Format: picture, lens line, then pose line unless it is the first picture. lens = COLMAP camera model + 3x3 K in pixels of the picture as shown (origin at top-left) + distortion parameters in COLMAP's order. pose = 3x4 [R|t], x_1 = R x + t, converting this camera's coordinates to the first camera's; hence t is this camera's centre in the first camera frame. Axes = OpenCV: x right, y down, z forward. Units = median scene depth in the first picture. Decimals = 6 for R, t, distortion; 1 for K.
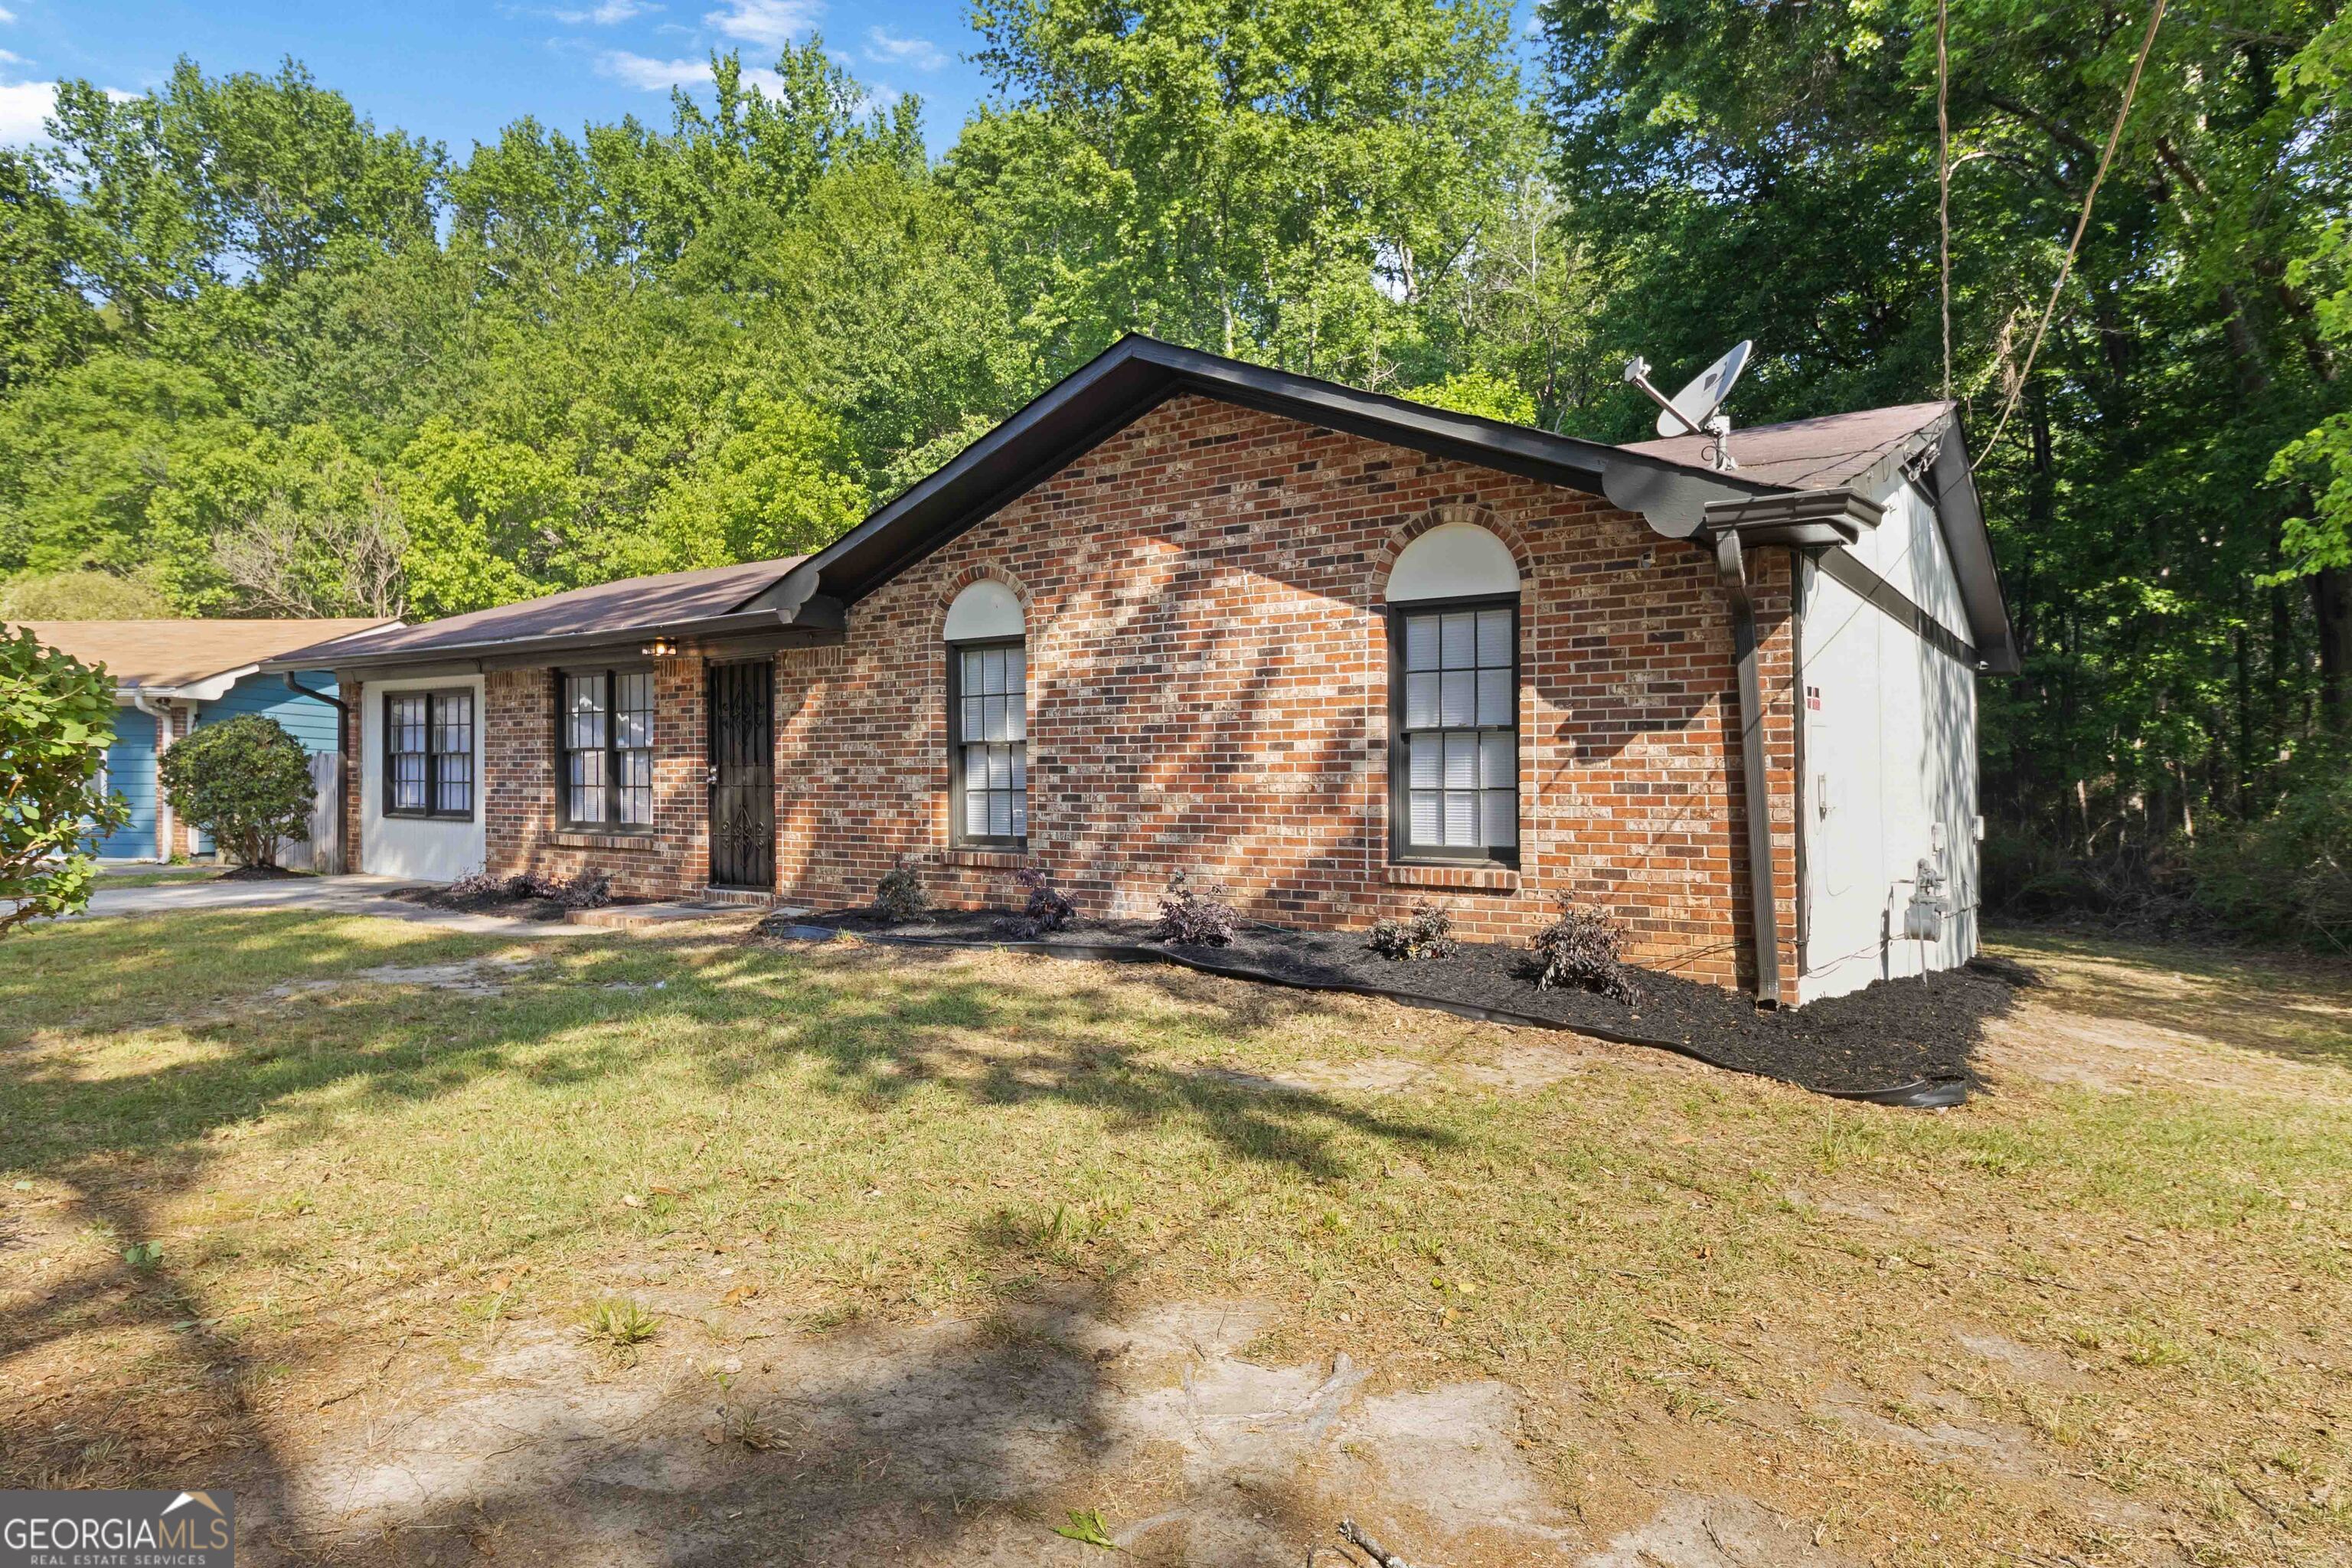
lens RADIAL K [[1415.7, 0, 1178.3], [0, 1415.7, 883.1], [0, 0, 1]] dist [0.000873, 0.001568]
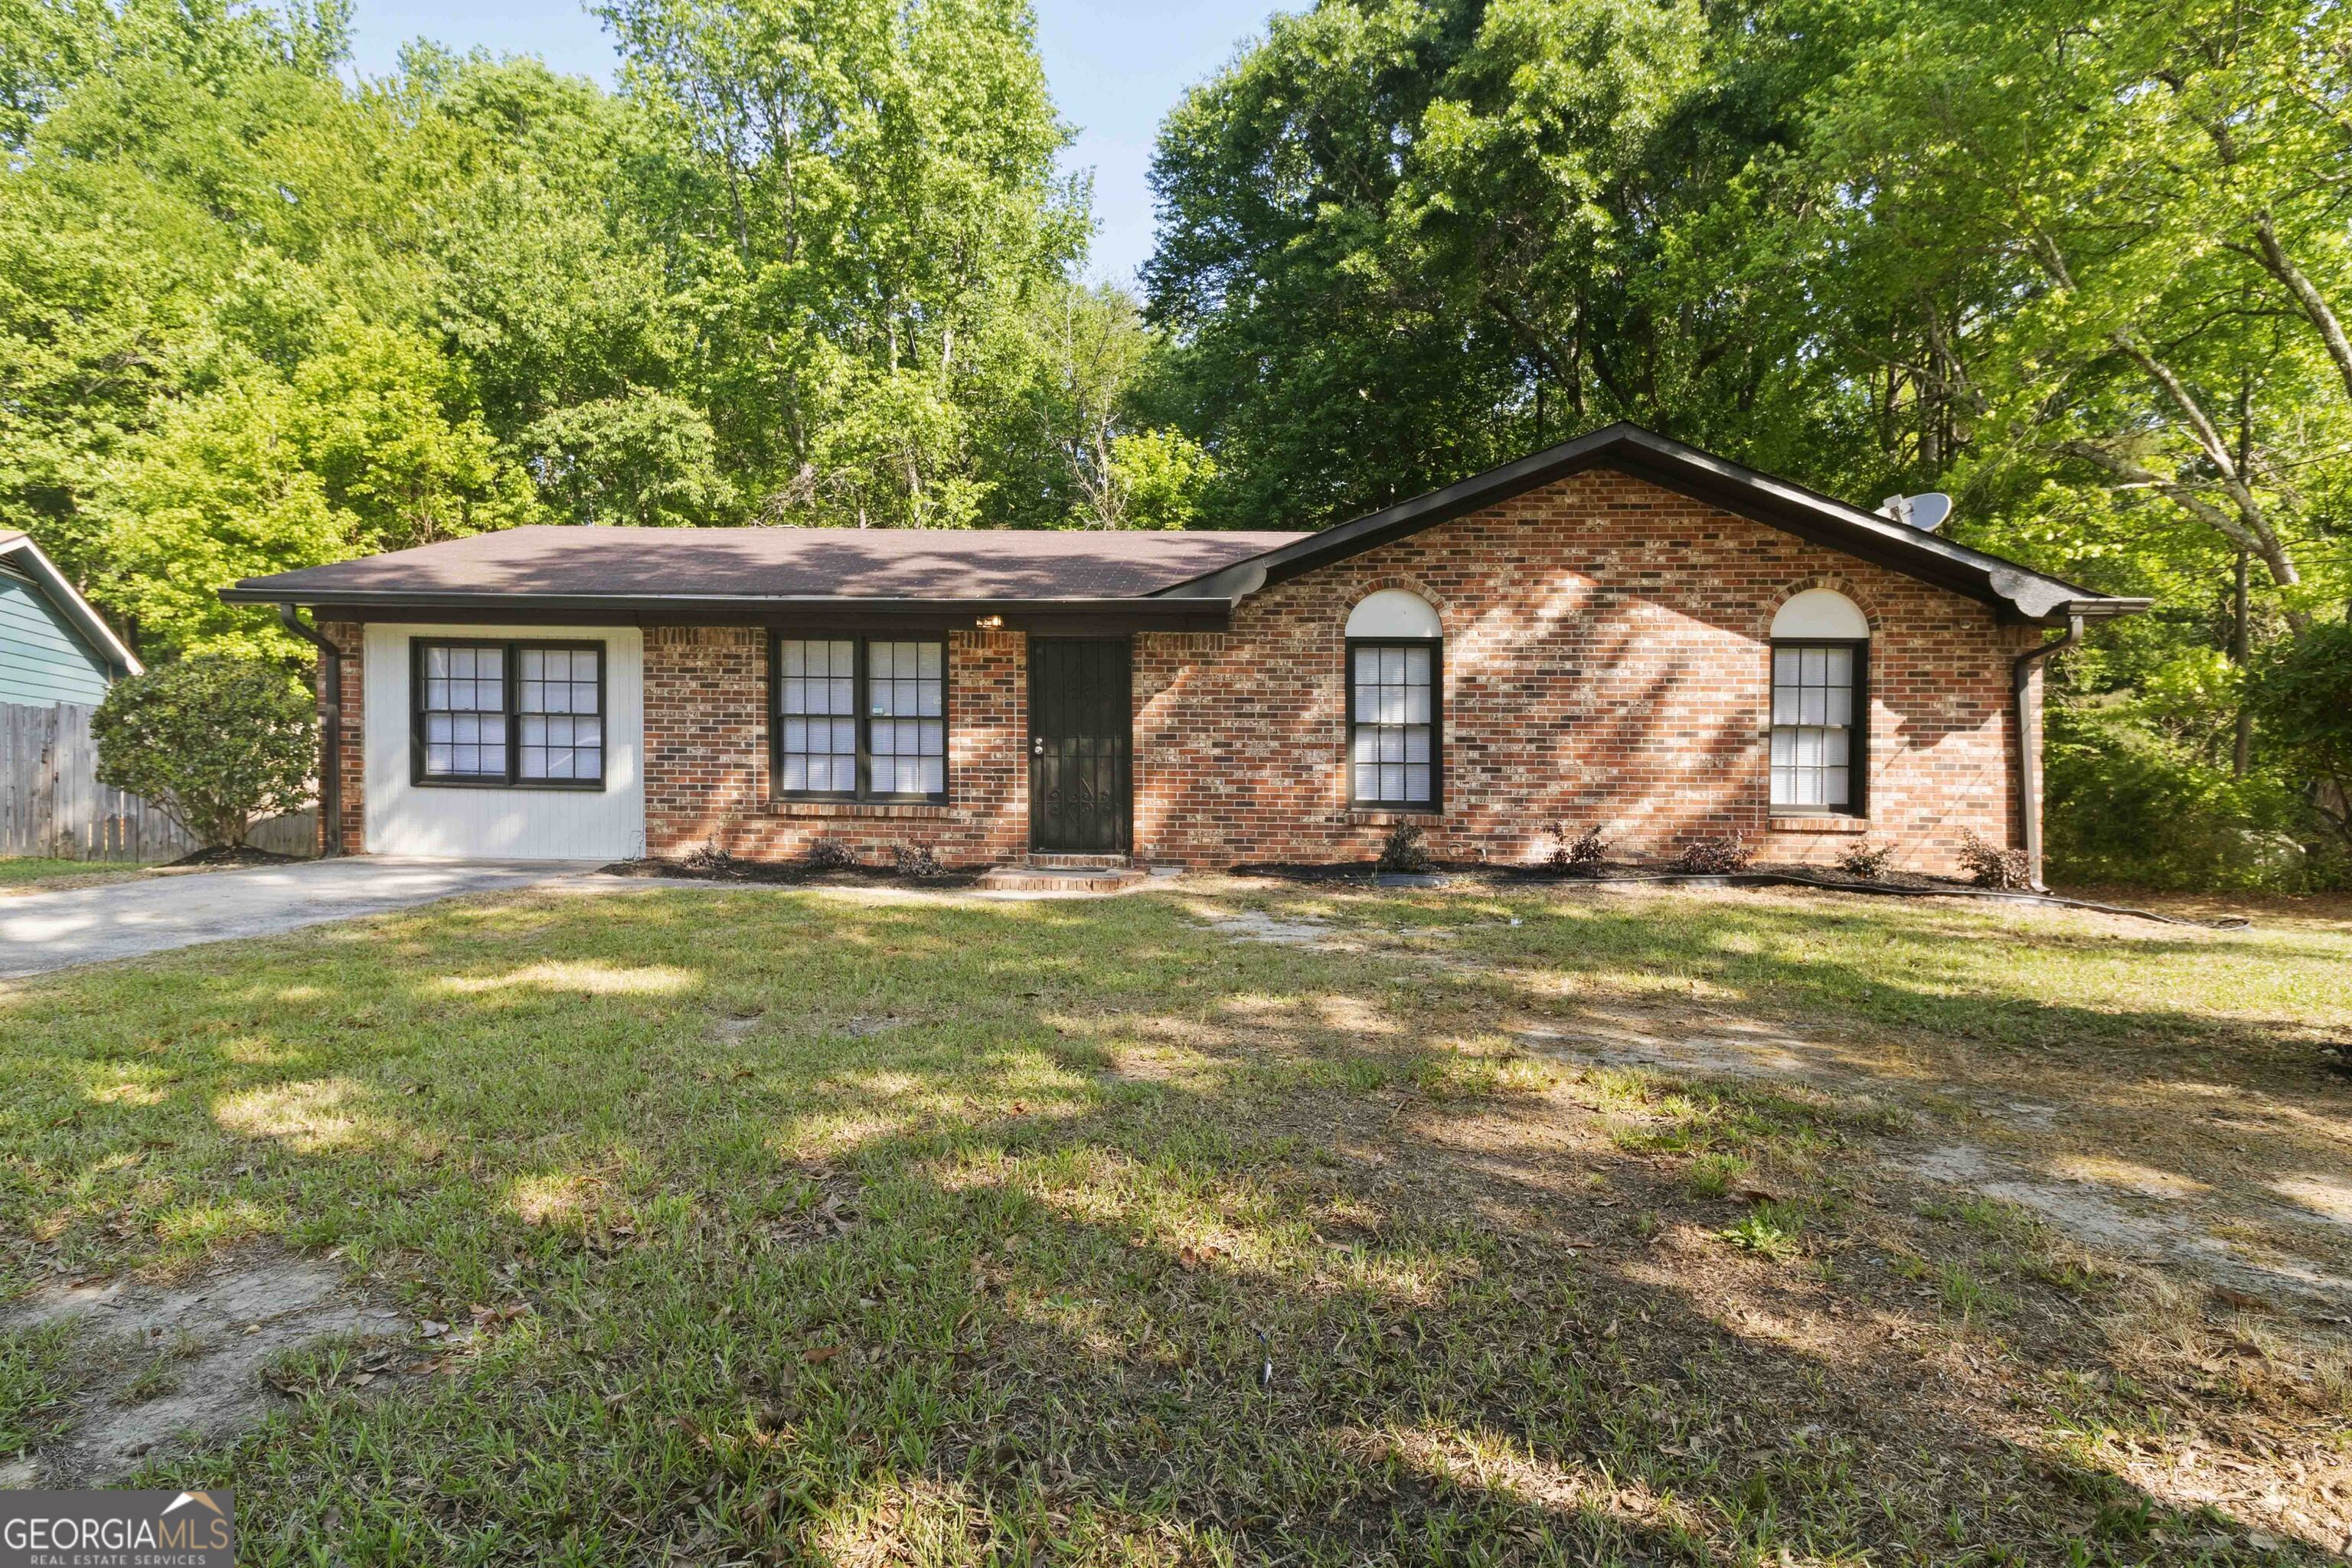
lens RADIAL K [[1221.1, 0, 1186.0], [0, 1221.1, 881.9], [0, 0, 1]] dist [0.001878, 0.001319]
pose [[0.844493, -0.037469, 0.534254, -0.808057], [0.025508, 0.999232, 0.029759, 0.000790], [-0.534958, -0.011503, 0.844800, 0.195487]]
